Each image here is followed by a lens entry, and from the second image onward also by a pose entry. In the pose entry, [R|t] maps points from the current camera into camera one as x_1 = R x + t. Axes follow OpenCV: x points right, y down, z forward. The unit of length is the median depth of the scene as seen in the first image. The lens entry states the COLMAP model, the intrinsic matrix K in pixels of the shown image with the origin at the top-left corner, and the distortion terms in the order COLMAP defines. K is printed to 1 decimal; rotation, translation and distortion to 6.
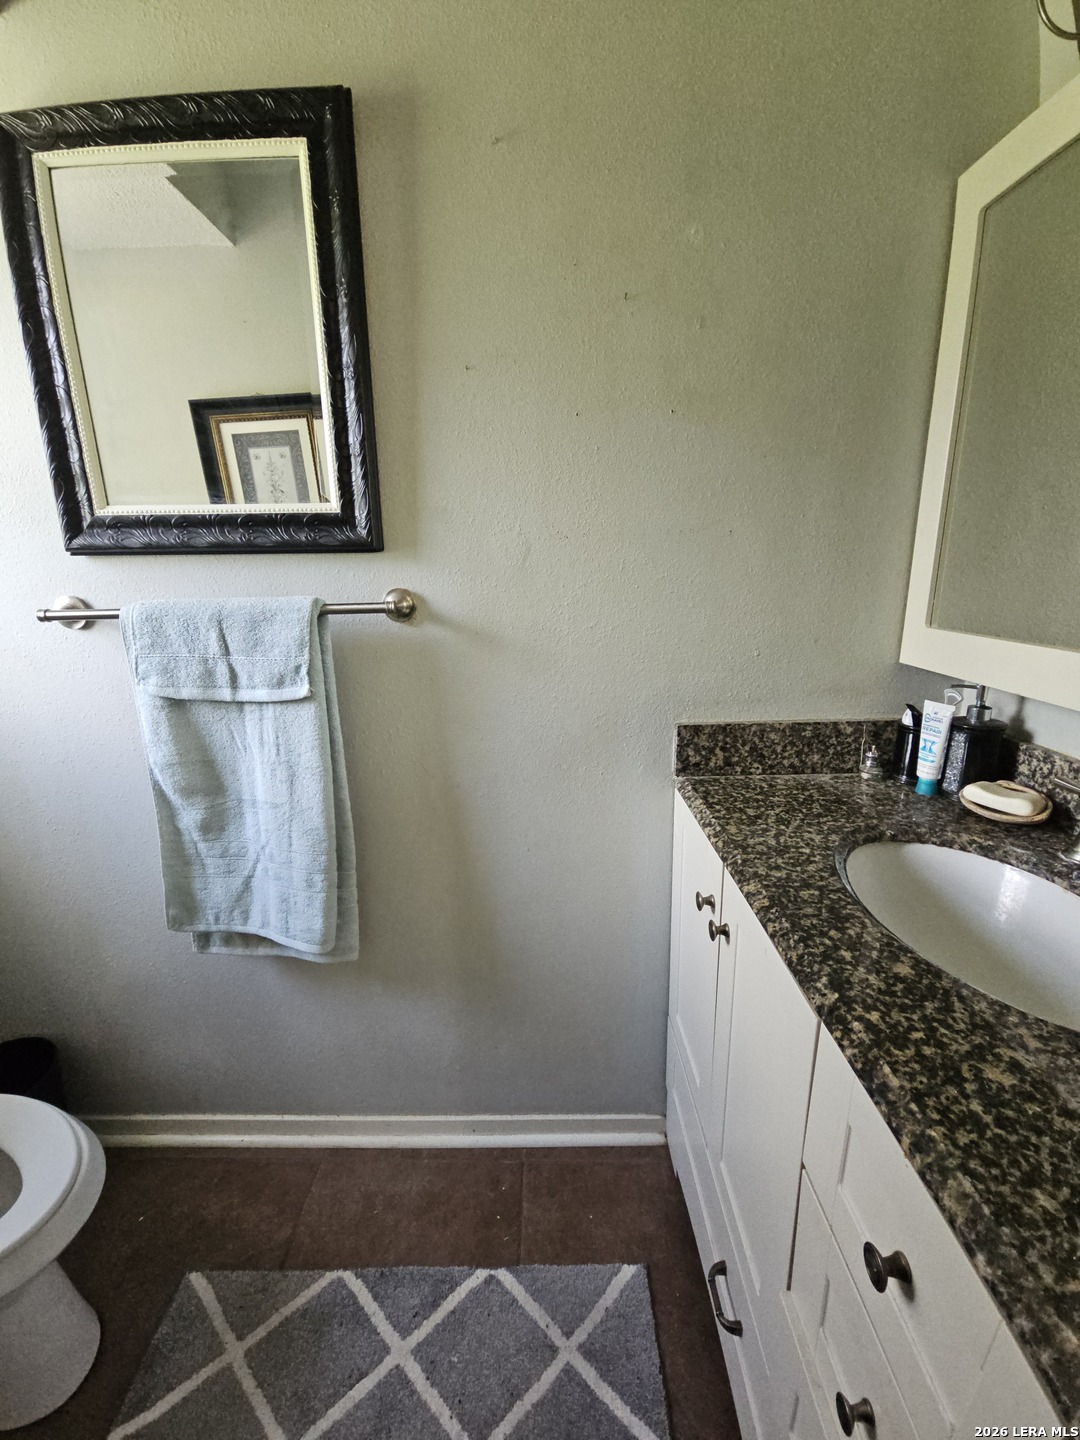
lens RADIAL K [[586.9, 0, 530.9], [0, 586.9, 718.7], [0, 0, 1]] dist [0.002072, -0.004061]
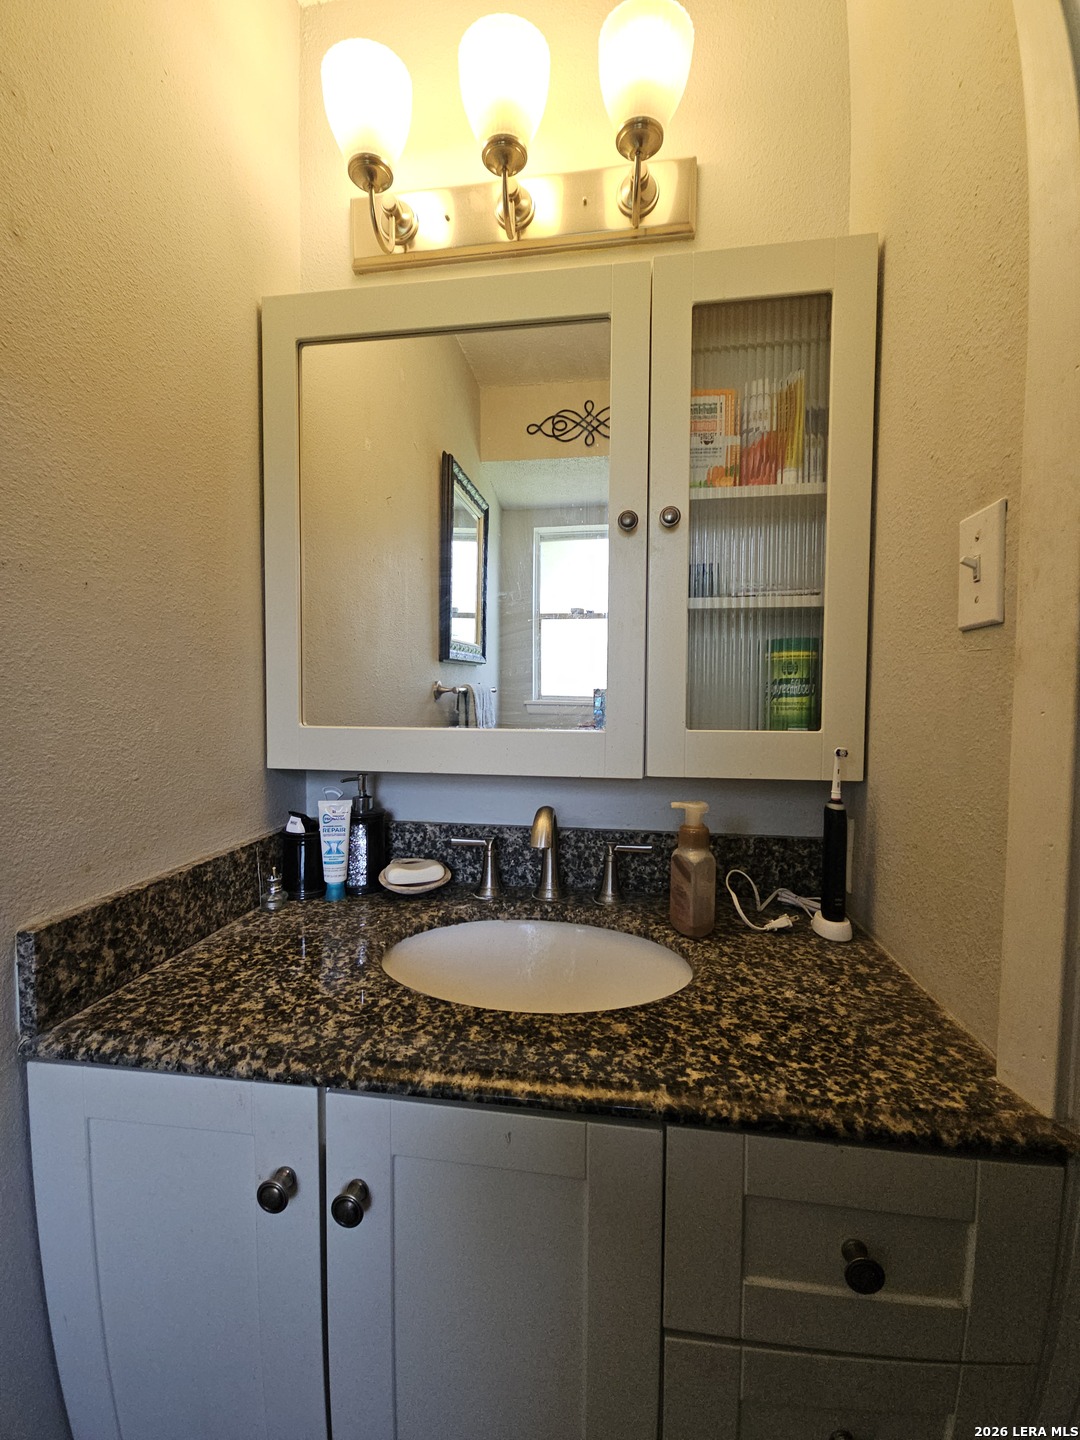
lens RADIAL K [[586.9, 0, 530.9], [0, 586.9, 718.7], [0, 0, 1]] dist [0.002072, -0.004061]
pose [[0.123827, -0.012201, 0.992229, -0.206839], [0.239495, 0.970732, -0.017952, -0.058261], [-0.962969, 0.239857, 0.123125, 0.495052]]
